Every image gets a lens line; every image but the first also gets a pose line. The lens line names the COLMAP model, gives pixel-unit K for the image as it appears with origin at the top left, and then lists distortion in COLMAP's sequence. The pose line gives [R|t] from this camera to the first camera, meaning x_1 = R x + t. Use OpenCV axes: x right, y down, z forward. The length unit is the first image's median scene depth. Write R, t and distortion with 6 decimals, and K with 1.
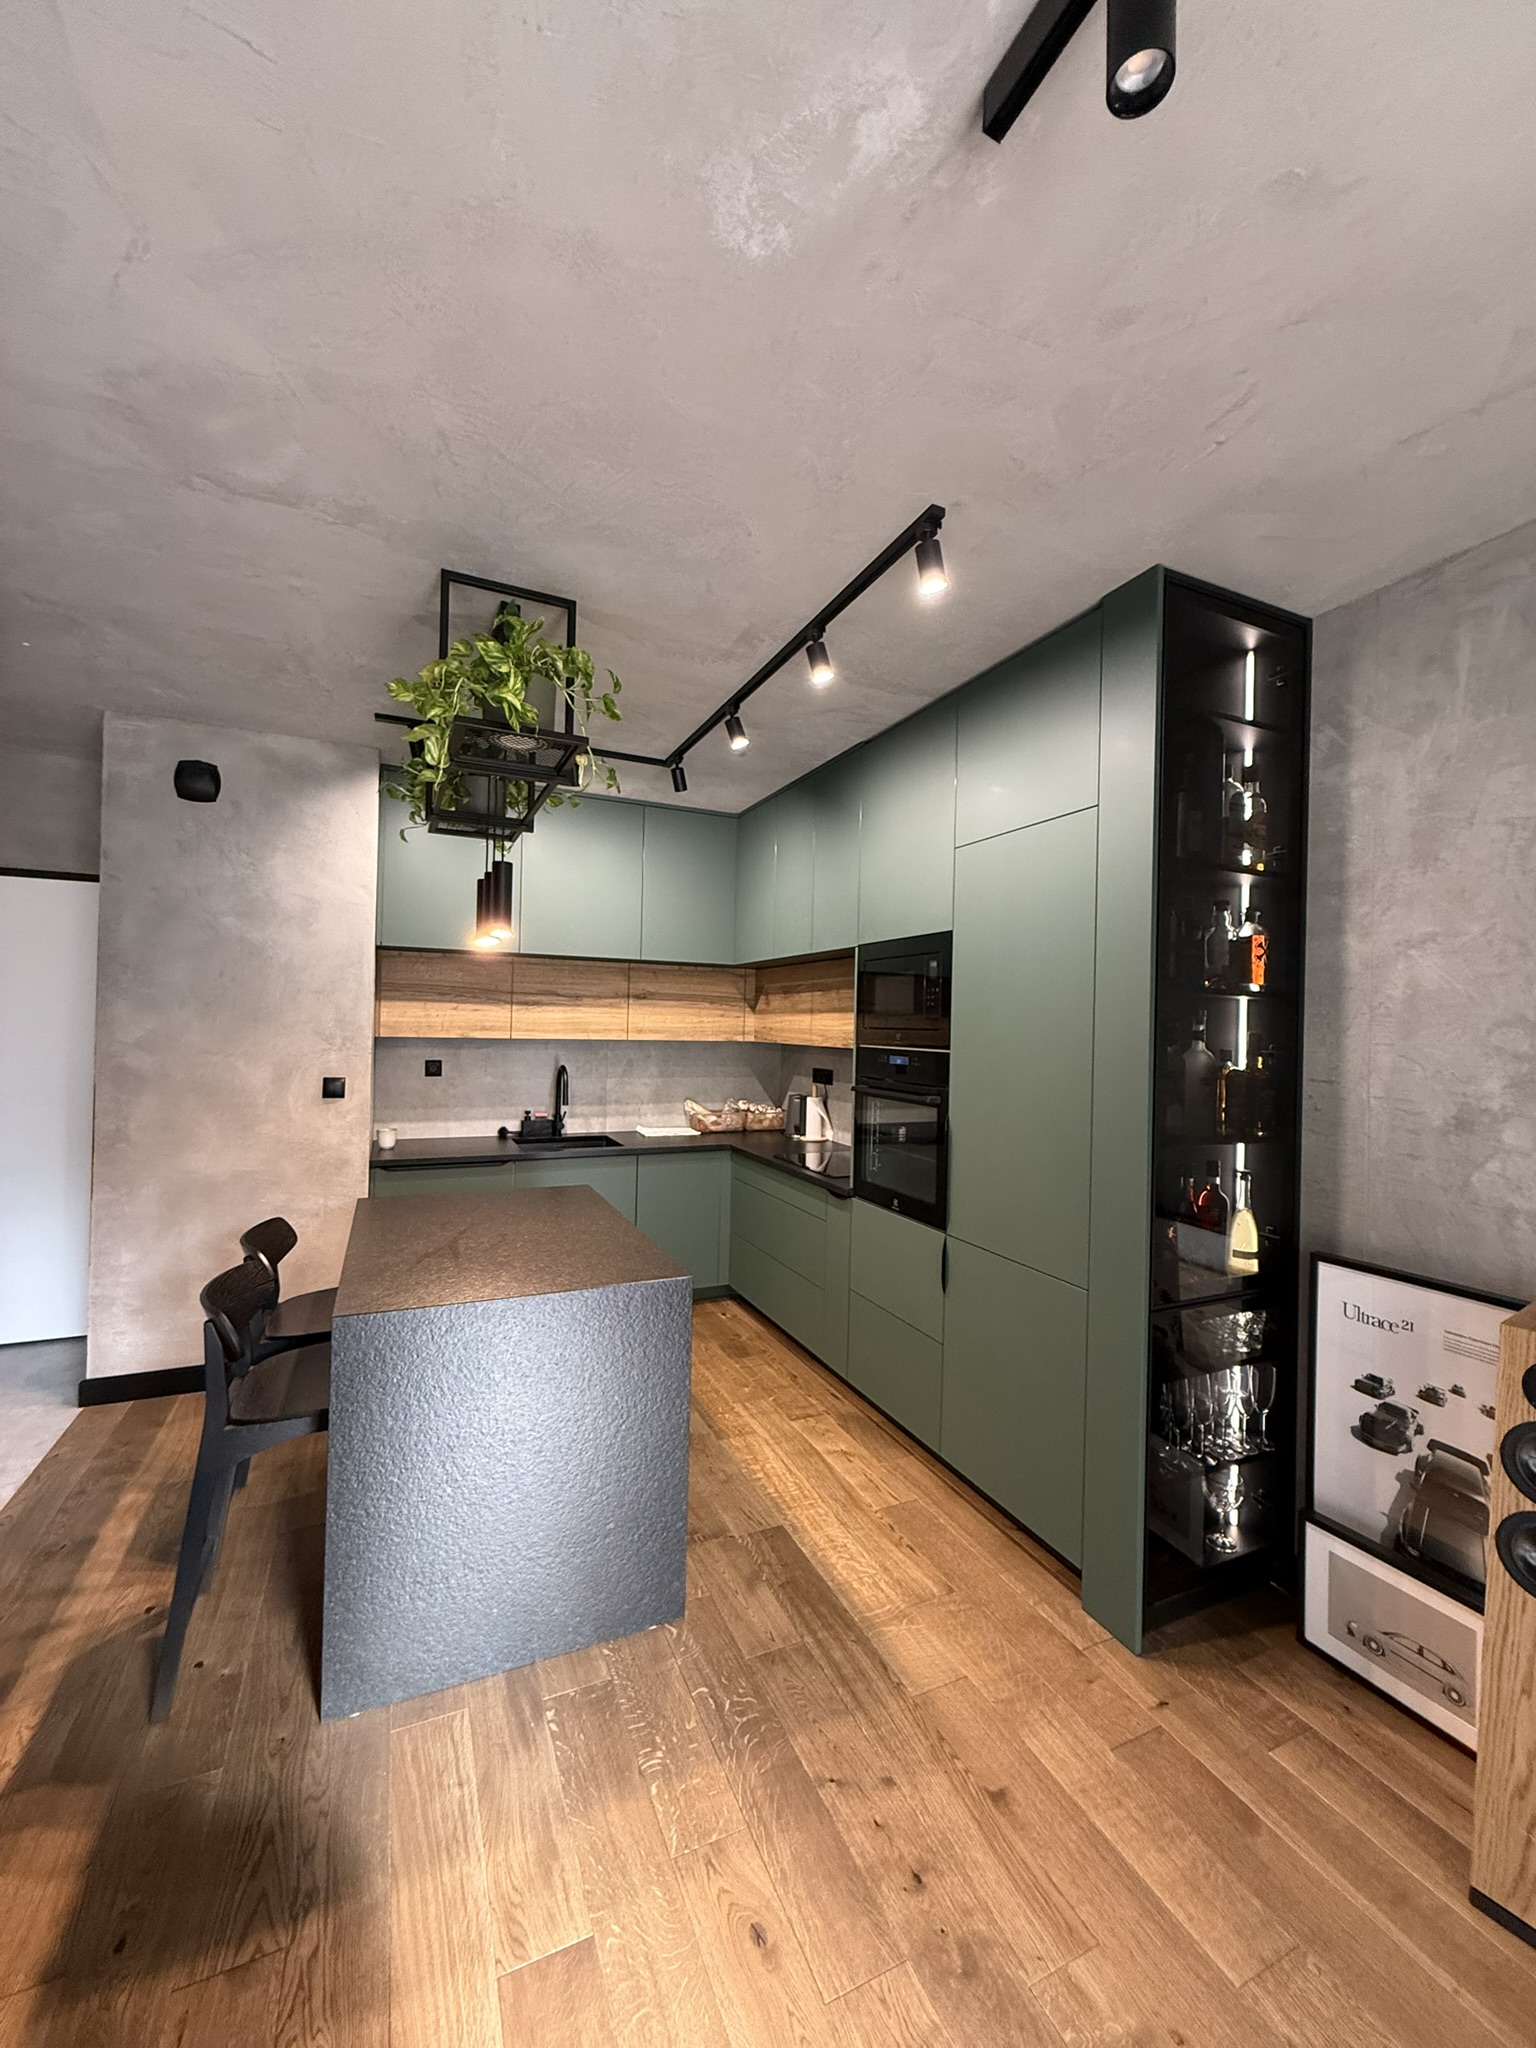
lens RADIAL K [[813.9, 0, 767.9], [0, 813.9, 1019.3], [0, 0, 1]] dist [-0.000337, -0.000107]
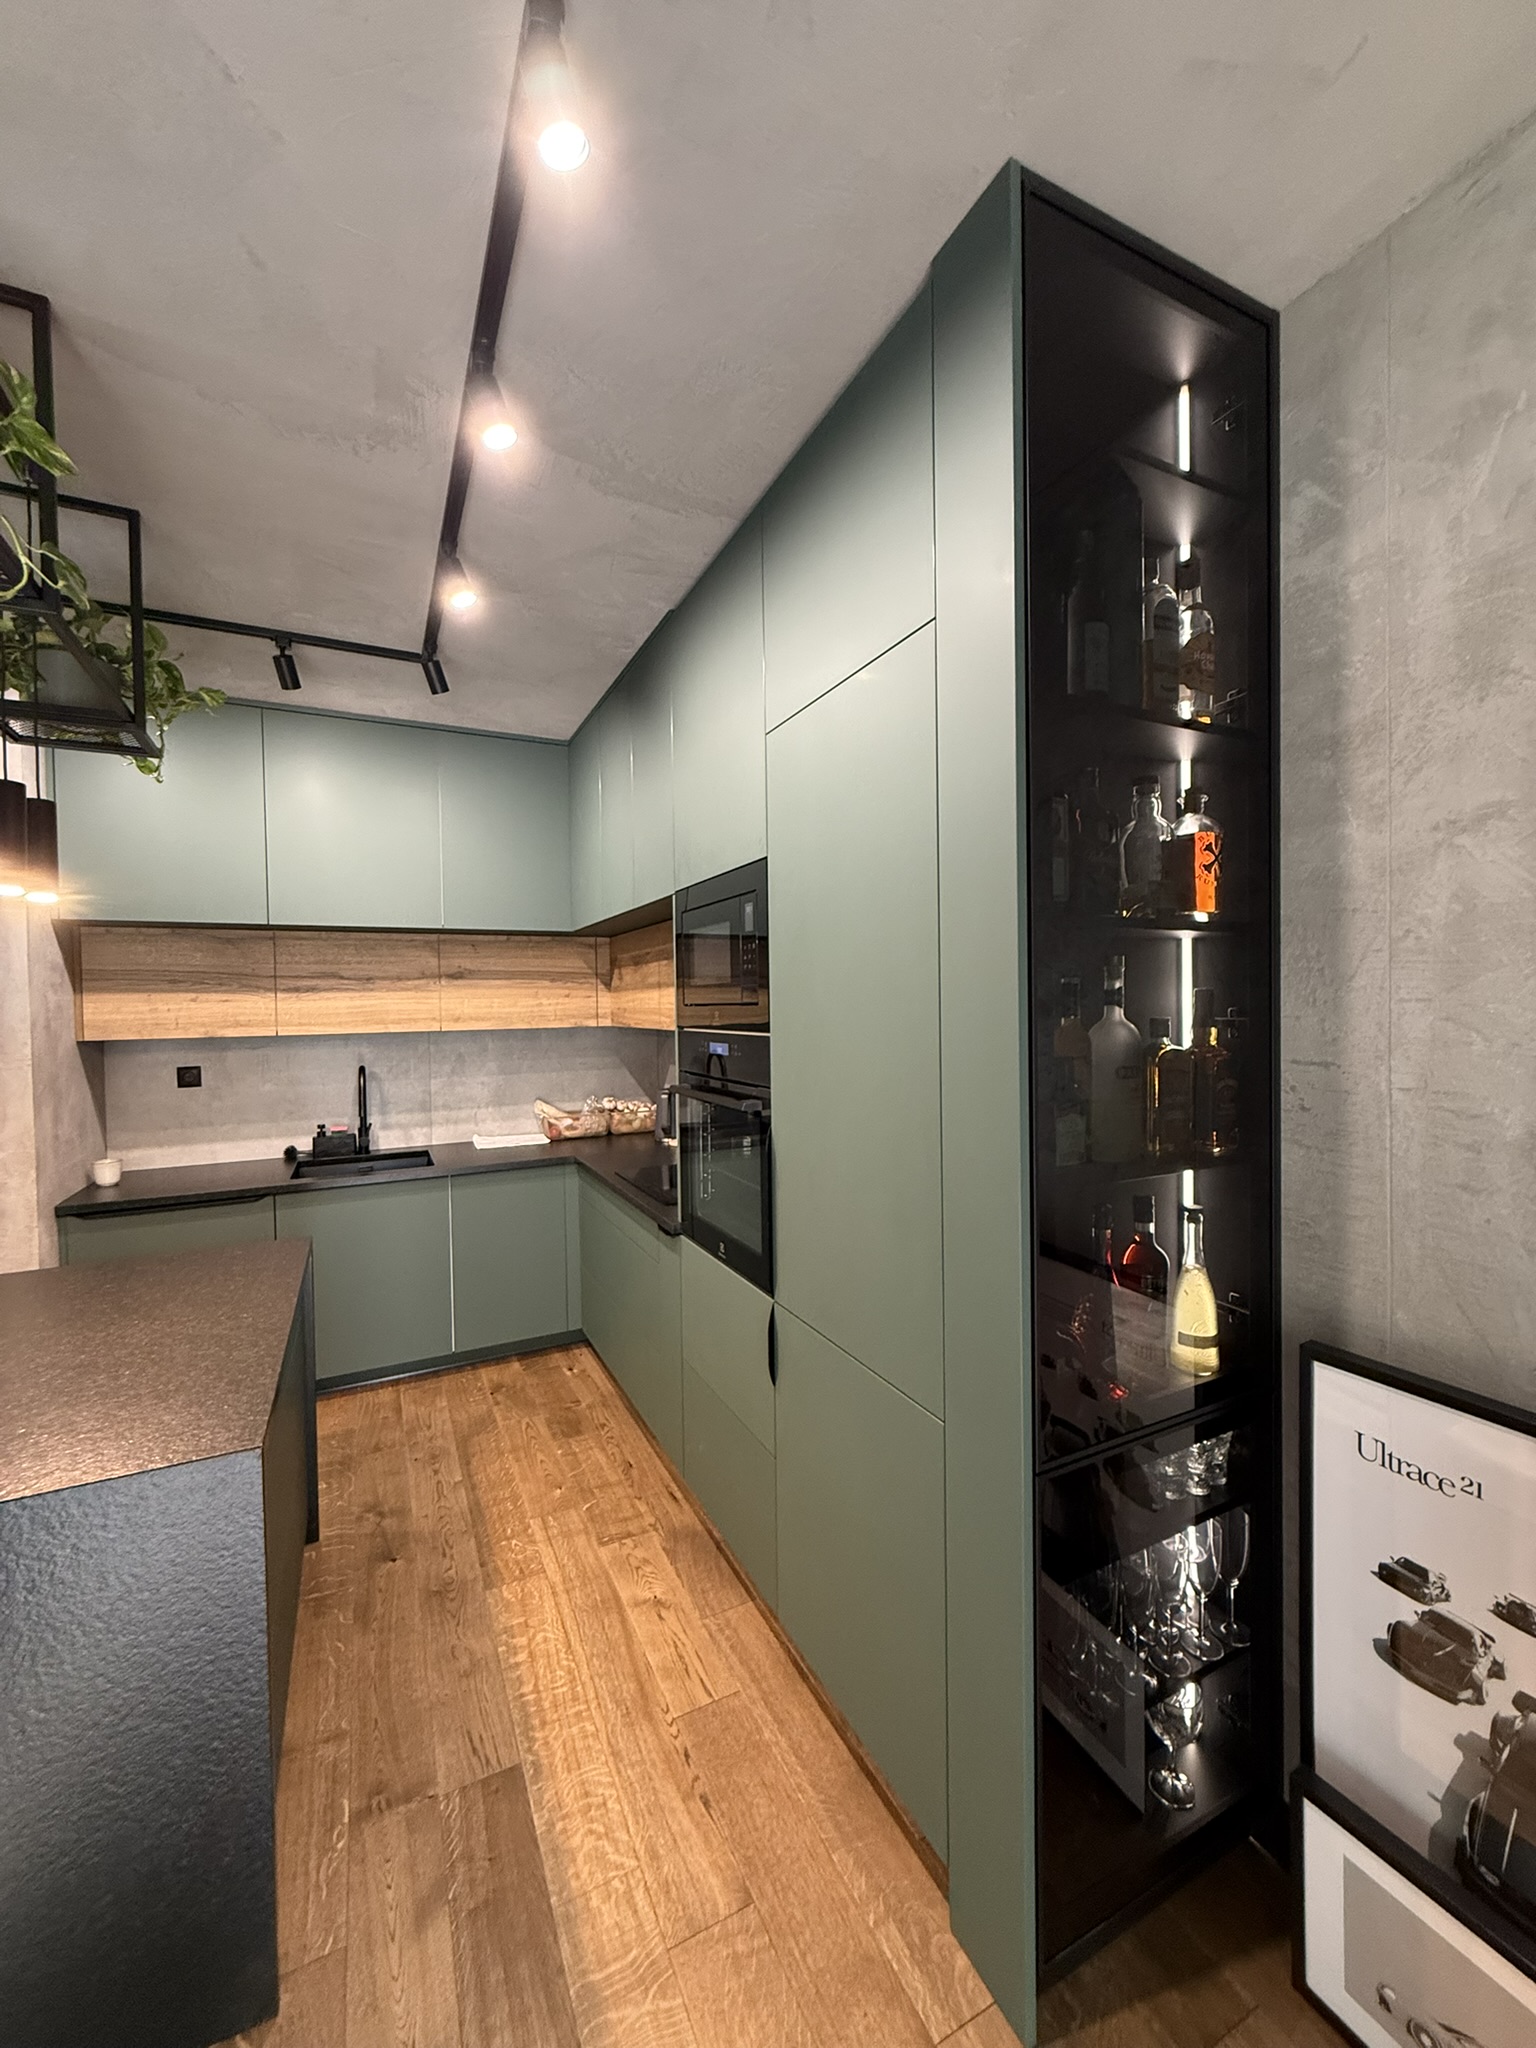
lens RADIAL K [[813.9, 0, 768.9], [0, 813.9, 1019.4], [0, 0, 1]] dist [-0.000337, -0.000107]
pose [[0.998728, -0.039716, 0.031056, 0.197315], [0.038869, 0.998868, 0.027409, 0.007687], [-0.032110, -0.026167, 0.999142, 0.311378]]
